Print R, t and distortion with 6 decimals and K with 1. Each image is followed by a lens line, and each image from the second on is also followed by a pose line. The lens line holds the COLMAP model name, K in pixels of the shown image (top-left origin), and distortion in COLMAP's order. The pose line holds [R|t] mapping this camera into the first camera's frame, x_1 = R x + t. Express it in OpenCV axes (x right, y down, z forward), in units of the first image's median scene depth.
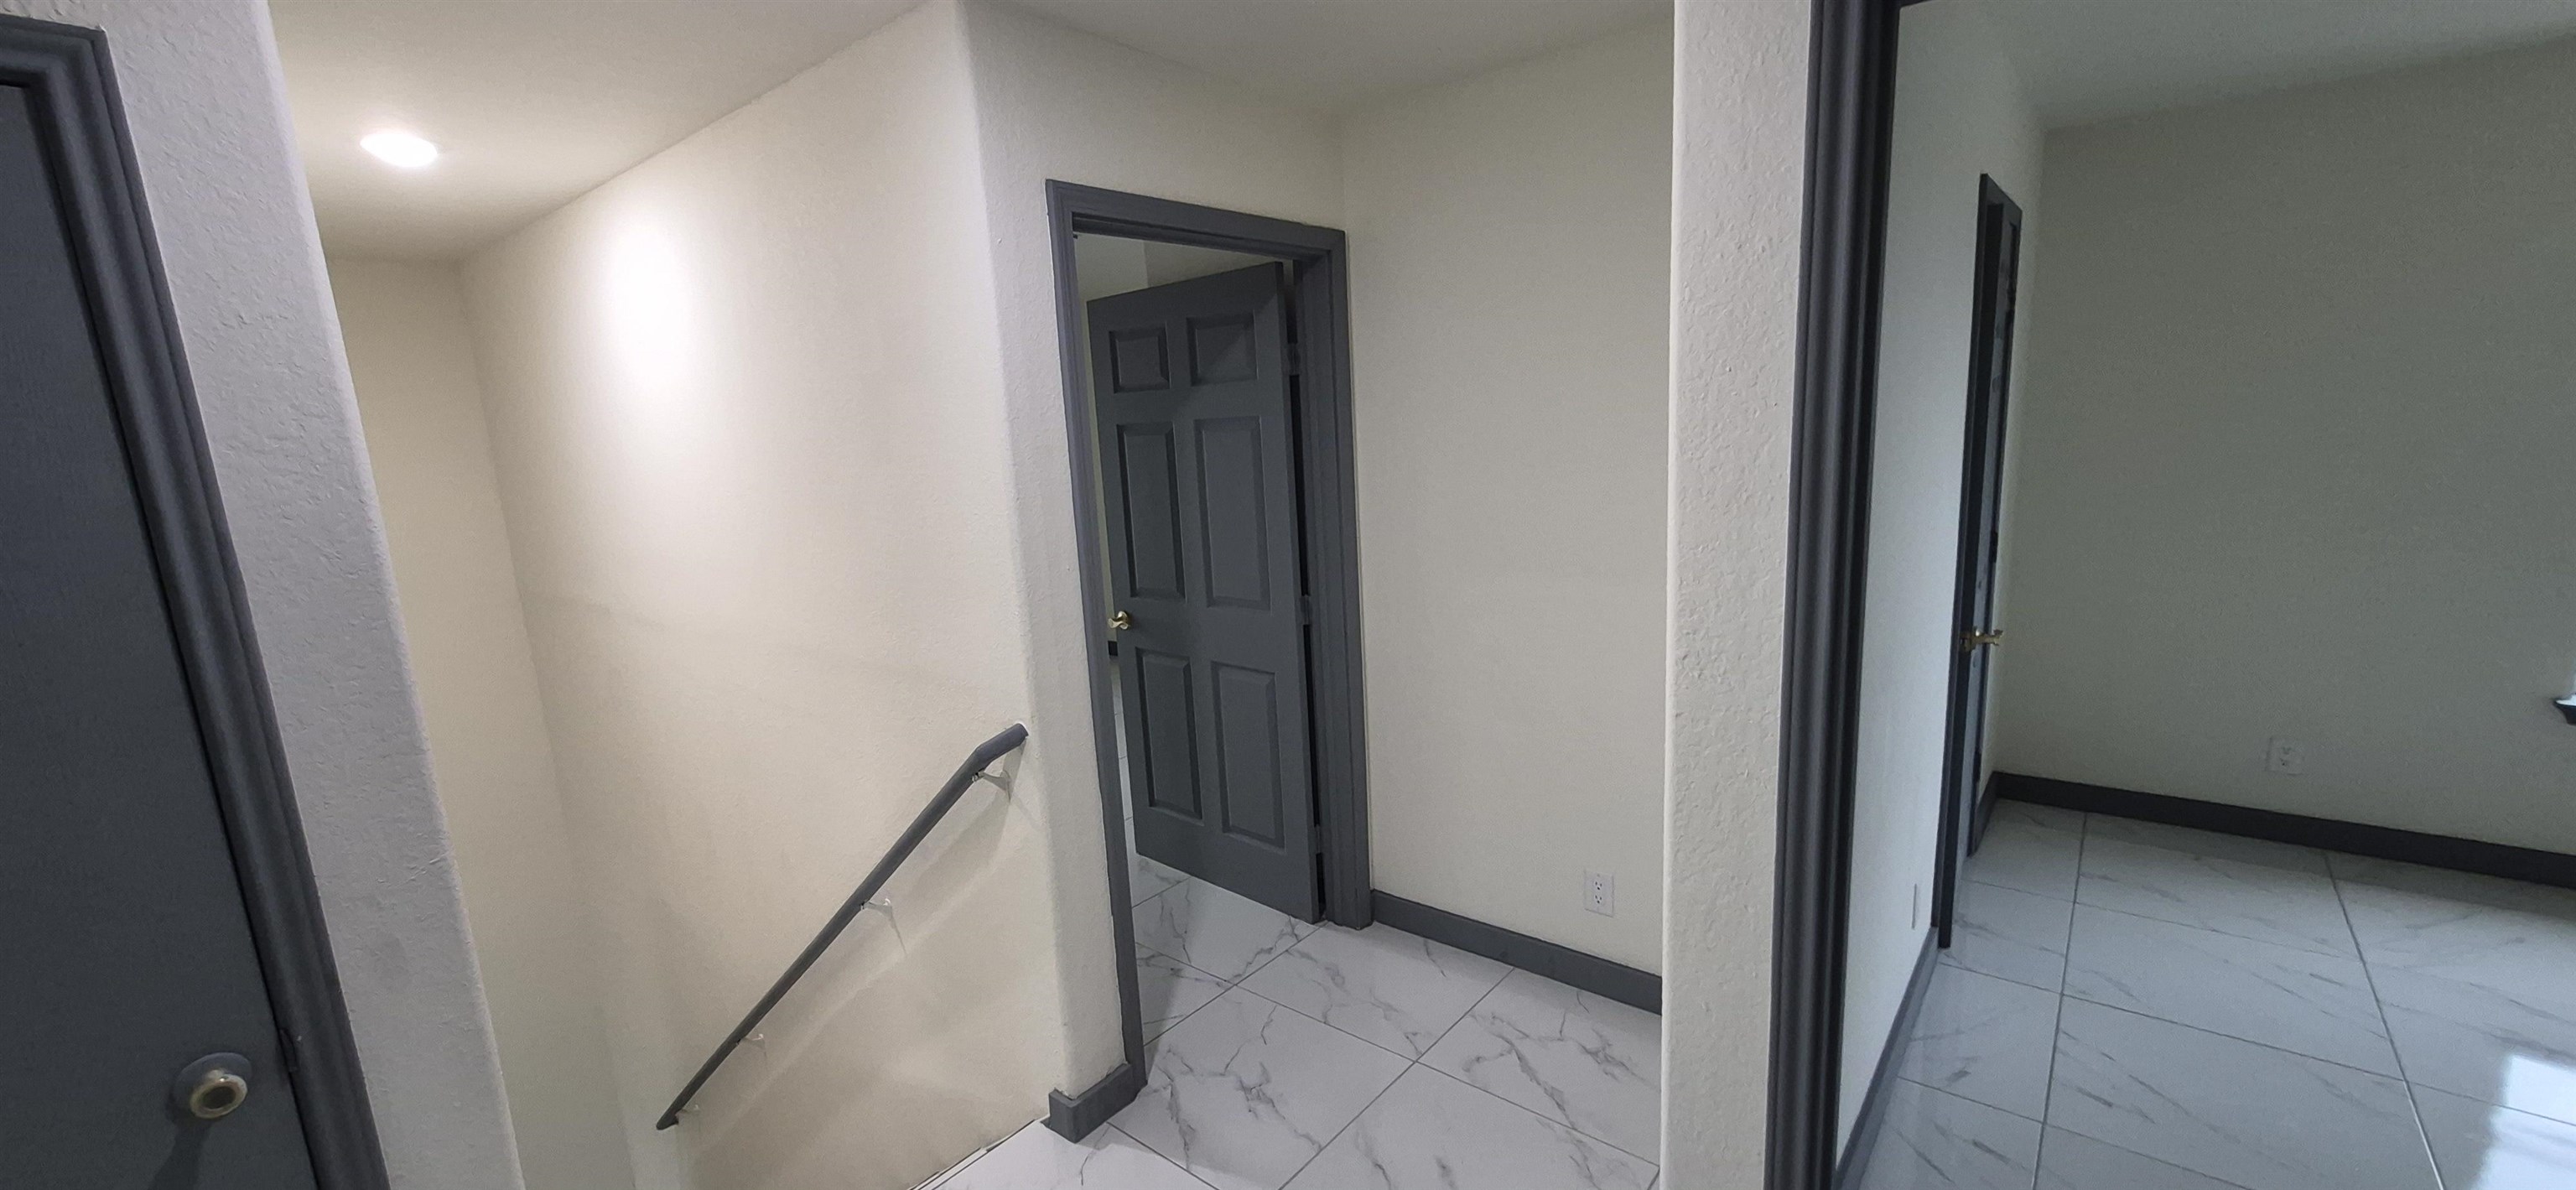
lens RADIAL K [[1018.3, 0, 1271.2], [0, 1018.3, 604.3], [0, 0, 1]] dist [0.002133, -0.000334]
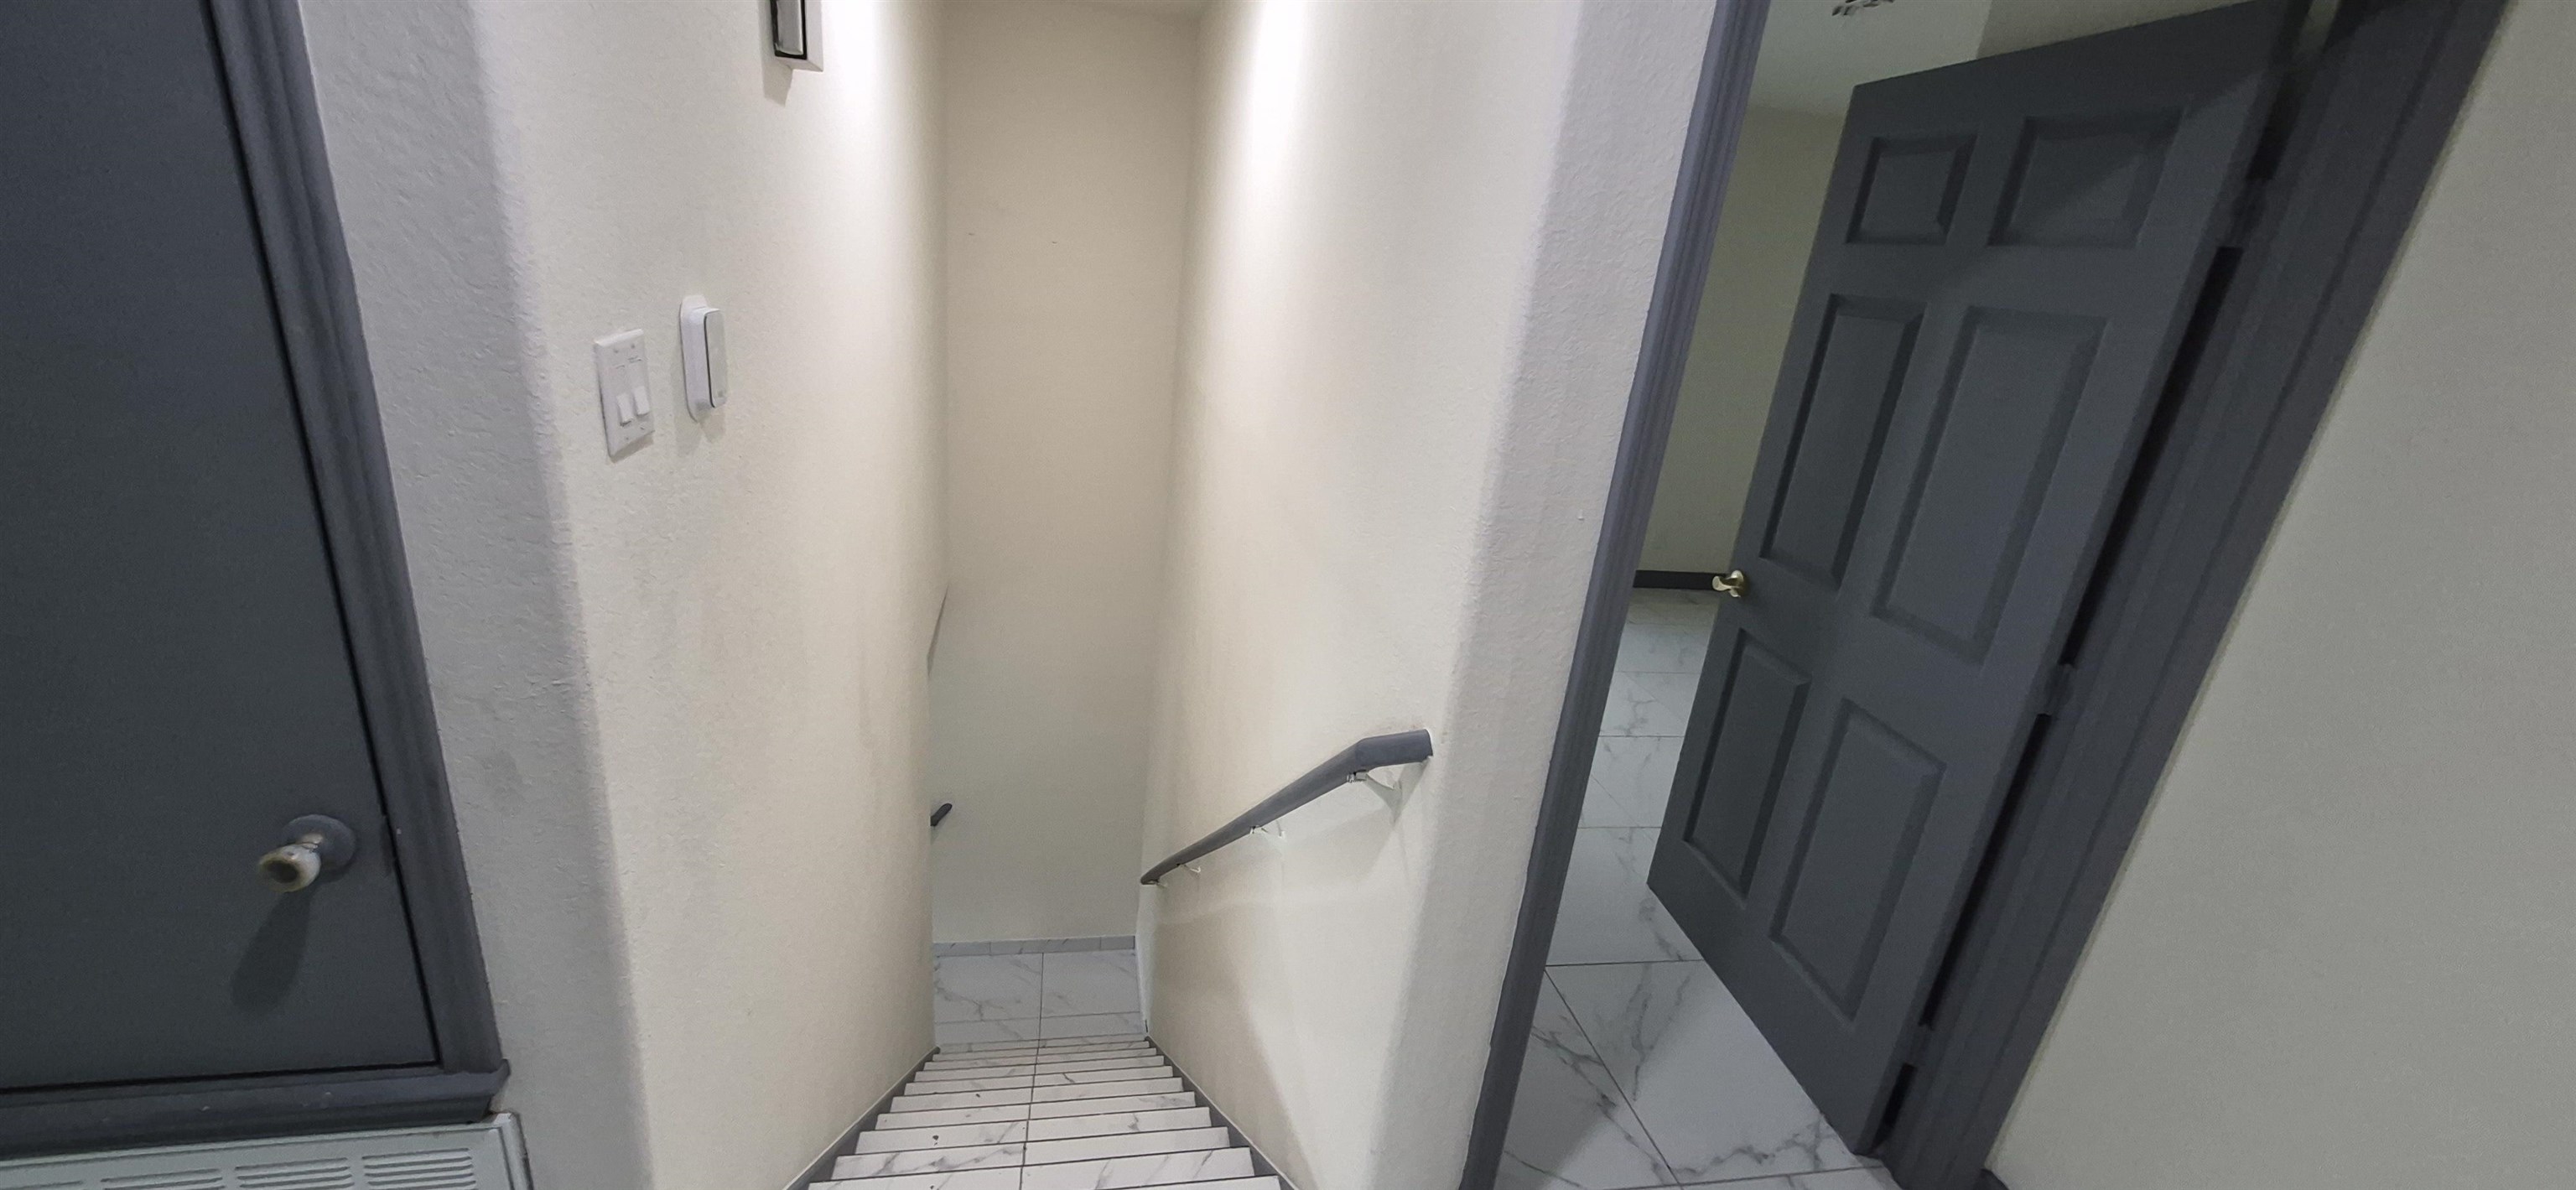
lens RADIAL K [[1018.3, 0, 1271.2], [0, 1018.3, 604.3], [0, 0, 1]] dist [0.002133, -0.000334]
pose [[0.760148, 0.339394, -0.554064, 0.001339], [-0.256895, 0.940241, 0.223501, -0.051552], [0.596809, -0.027558, 0.801910, 0.306611]]
